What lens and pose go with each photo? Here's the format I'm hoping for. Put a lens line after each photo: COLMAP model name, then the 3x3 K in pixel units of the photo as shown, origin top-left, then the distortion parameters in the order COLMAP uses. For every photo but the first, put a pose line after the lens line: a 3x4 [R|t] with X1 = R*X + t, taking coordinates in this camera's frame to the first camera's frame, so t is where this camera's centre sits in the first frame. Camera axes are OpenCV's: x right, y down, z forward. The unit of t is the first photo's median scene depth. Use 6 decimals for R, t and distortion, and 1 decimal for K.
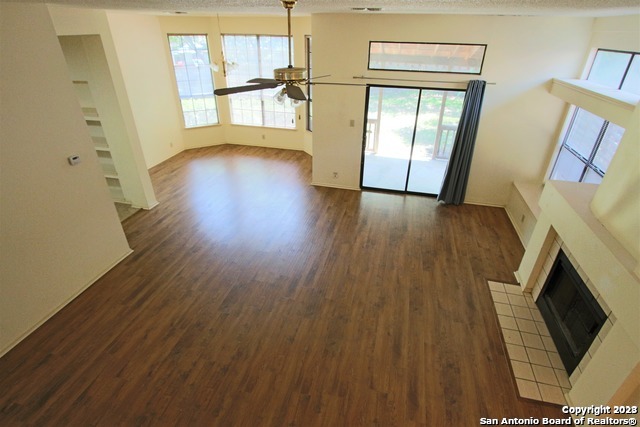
lens RADIAL K [[329.7, 0, 319.7], [0, 329.7, 213.0], [0, 0, 1]] dist [-0.005751, 0.000237]
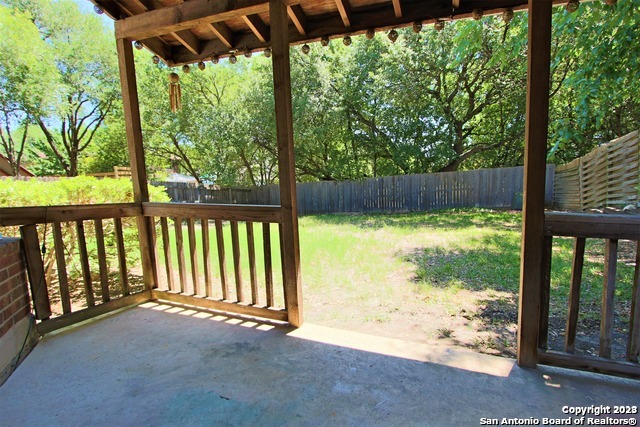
lens RADIAL K [[329.7, 0, 320.3], [0, 329.7, 212.4], [0, 0, 1]] dist [-0.005751, 0.000237]
pose [[0.990467, -0.025937, -0.135287, 0.255763], [-0.024971, 0.932037, -0.361503, -0.188357], [0.135469, 0.361435, 0.922504, 0.781451]]
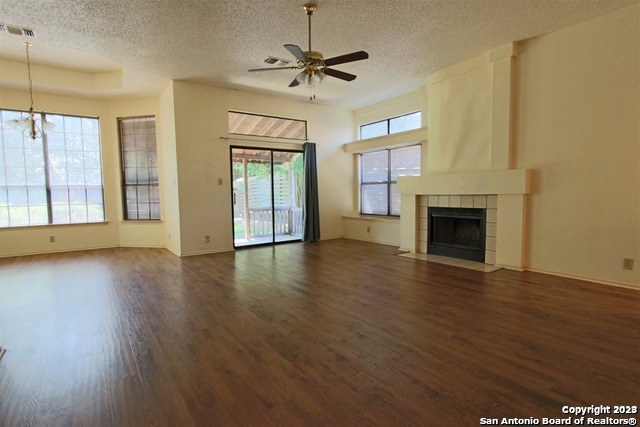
lens RADIAL K [[329.7, 0, 318.9], [0, 329.7, 216.1], [0, 0, 1]] dist [-0.005751, 0.000237]
pose [[0.648324, -0.079993, 0.757151, -0.529033], [0.394120, 0.886118, -0.243854, 0.209312], [-0.651418, 0.456505, 0.606018, 0.253058]]
